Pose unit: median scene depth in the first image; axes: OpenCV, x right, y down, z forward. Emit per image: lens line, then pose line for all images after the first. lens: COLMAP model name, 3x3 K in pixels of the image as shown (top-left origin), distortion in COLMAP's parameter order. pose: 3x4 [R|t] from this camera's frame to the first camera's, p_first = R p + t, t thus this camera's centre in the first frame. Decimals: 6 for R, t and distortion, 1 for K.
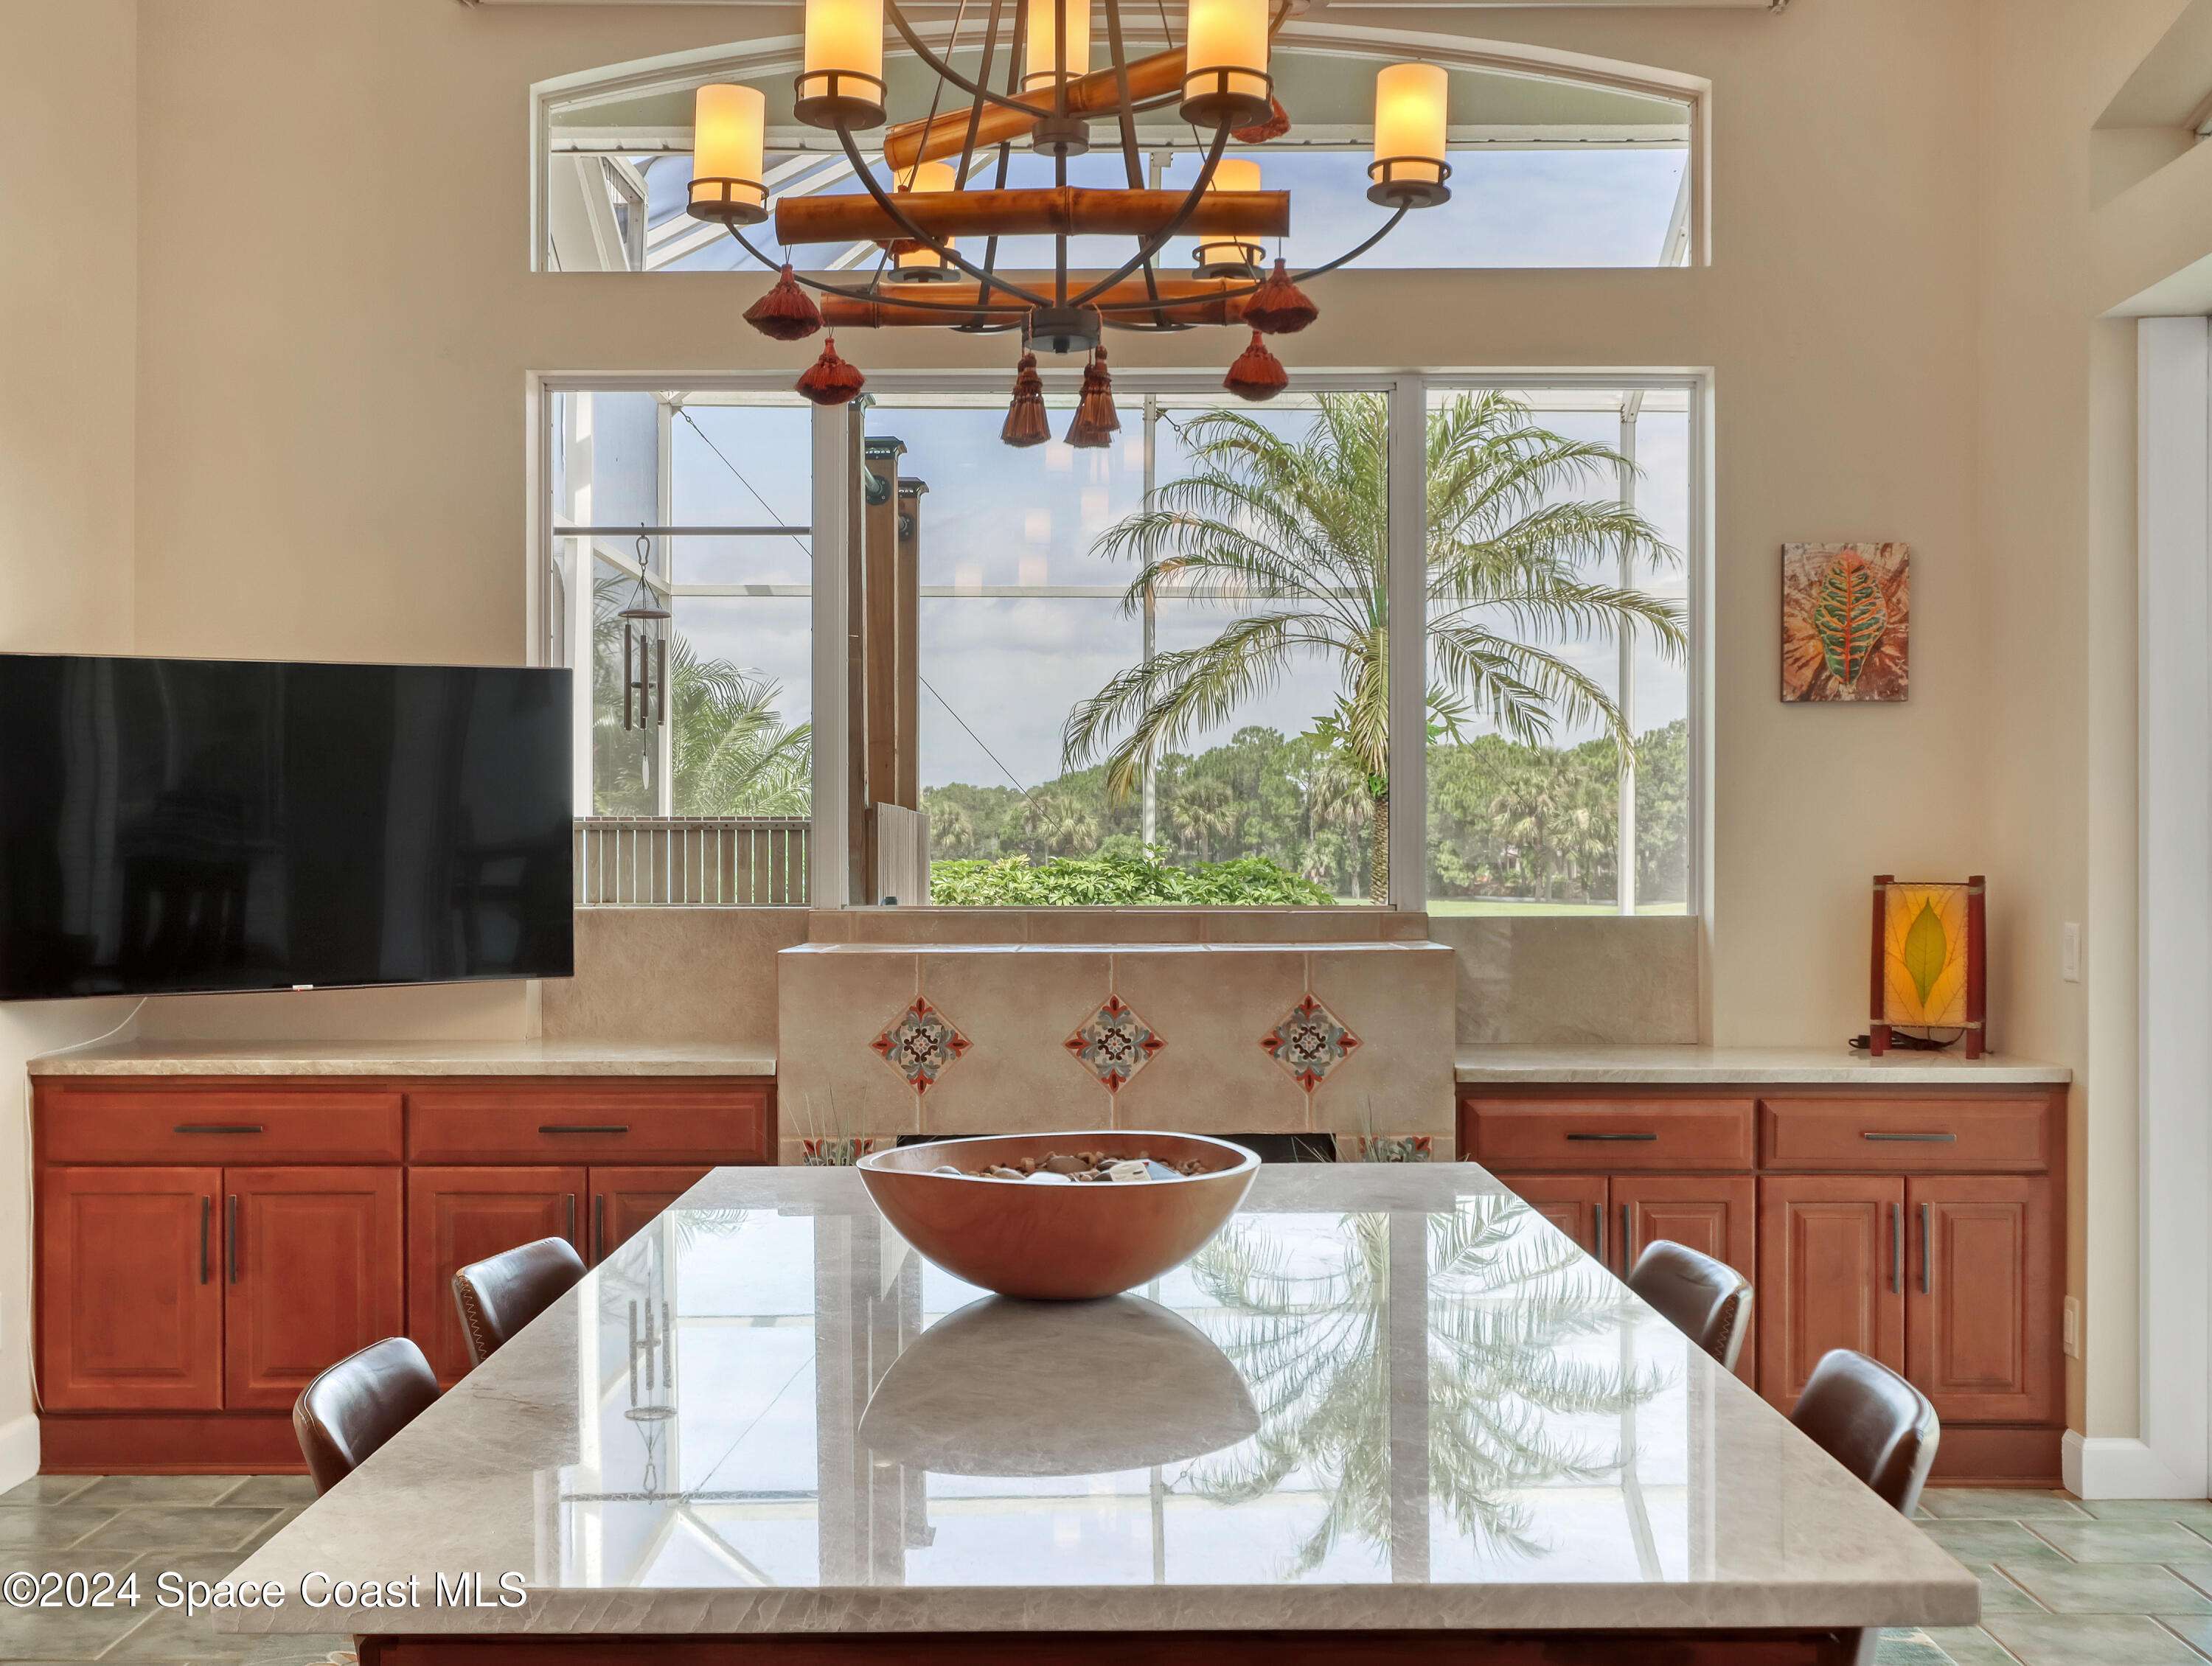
lens RADIAL K [[2450.5, 0, 1085.5], [0, 2450.5, 851.4], [0, 0, 1]] dist [-0.012369, 0.000000]
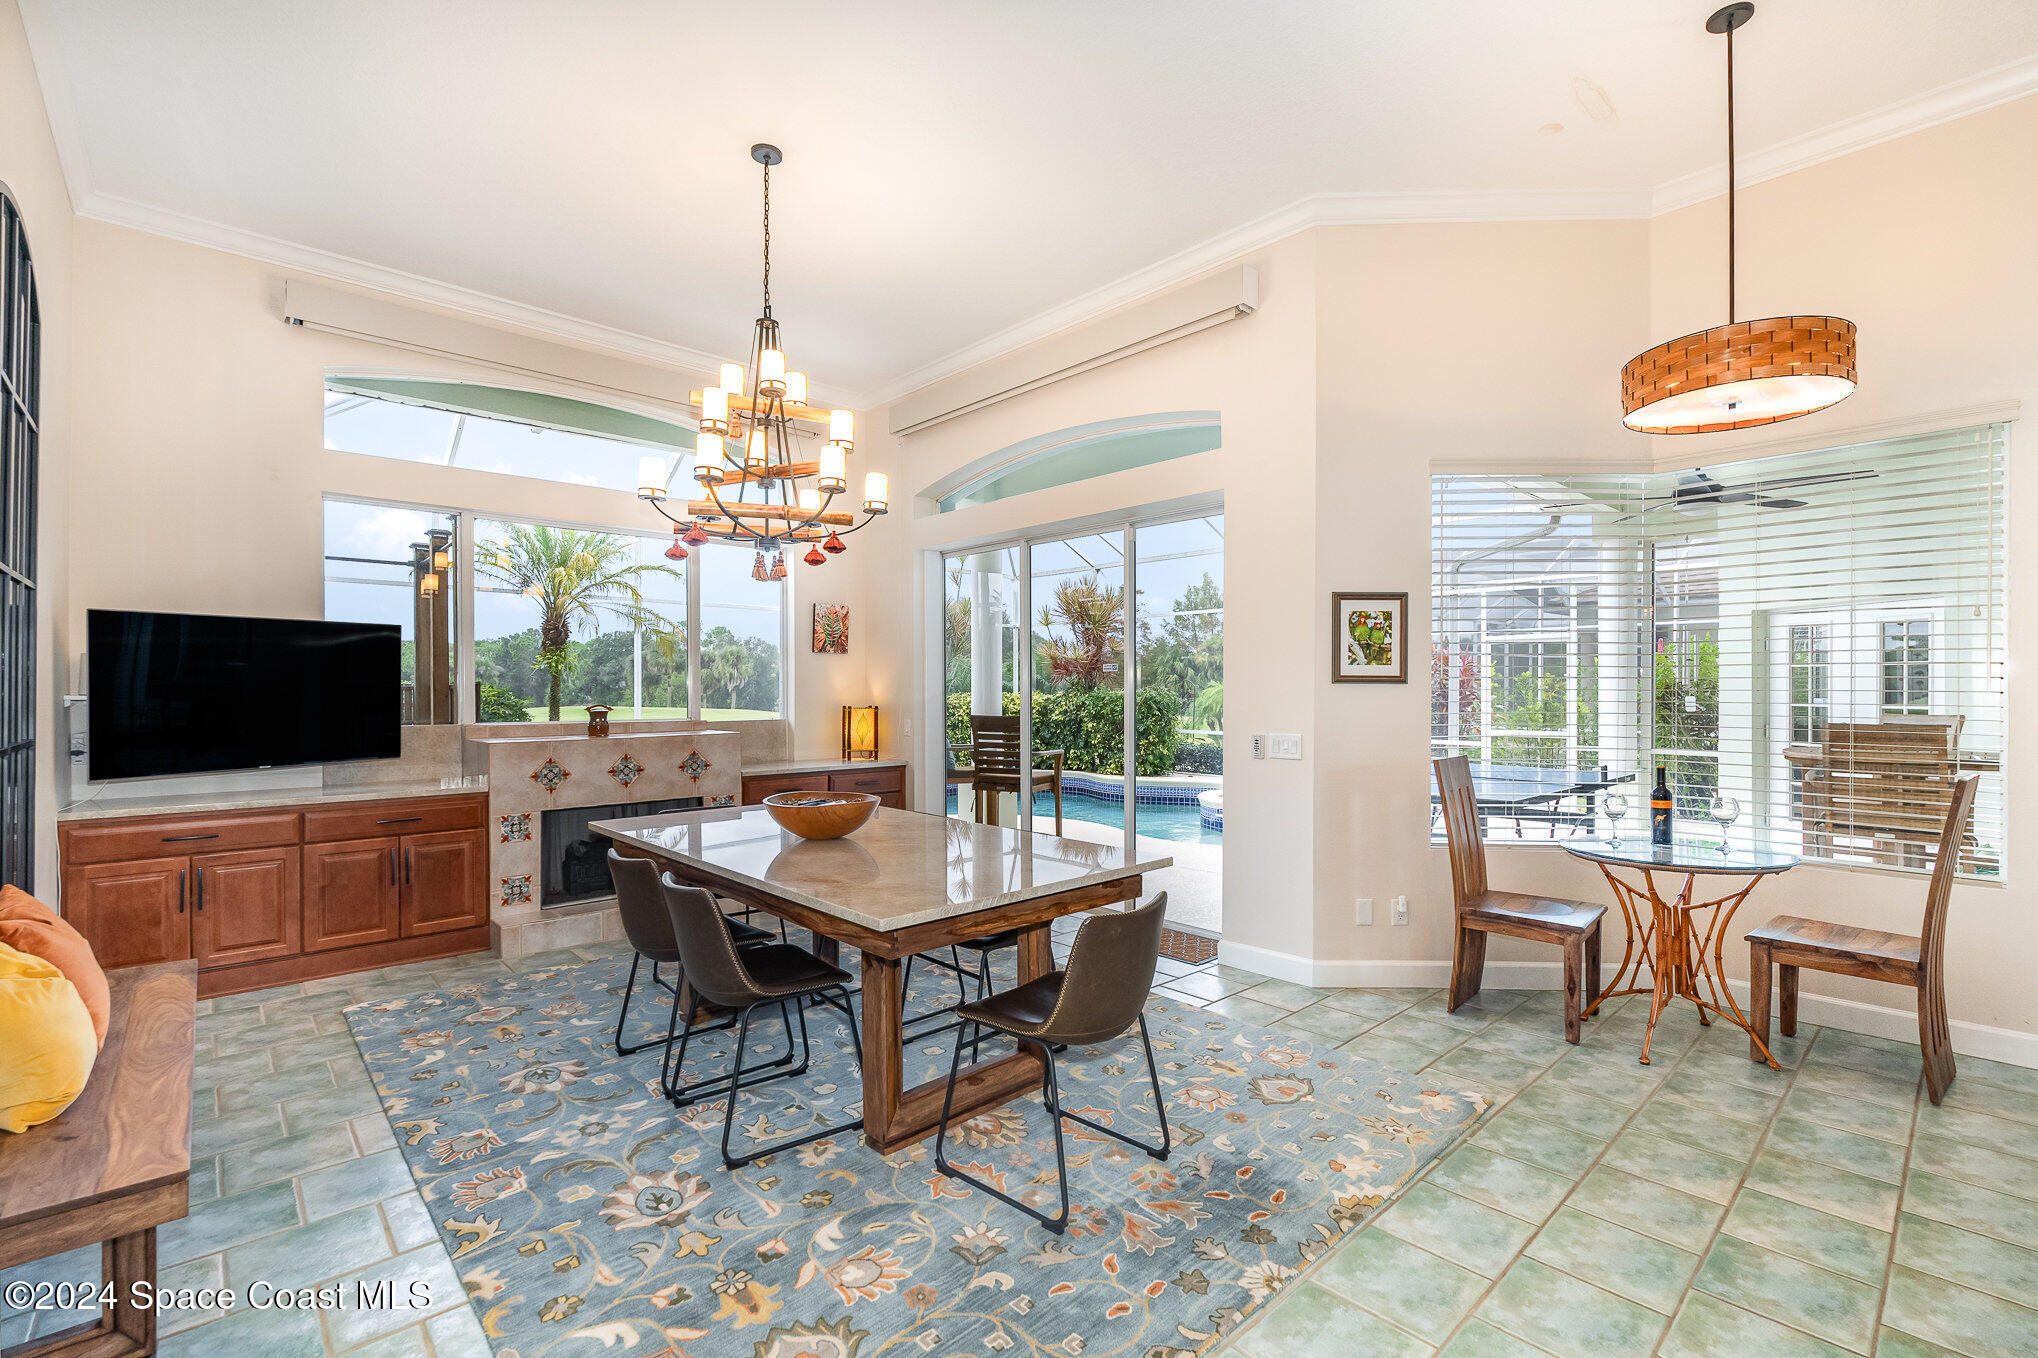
lens RADIAL K [[905.0, 0, 1024.5], [0, 905.0, 683.5], [0, 0, 1]] dist [-0.009759, 0.002235]
pose [[0.722906, 0.004188, 0.690934, -0.368986], [-0.001545, 0.999989, -0.004444, -0.016314], [-0.690945, 0.002145, 0.722904, -0.051554]]
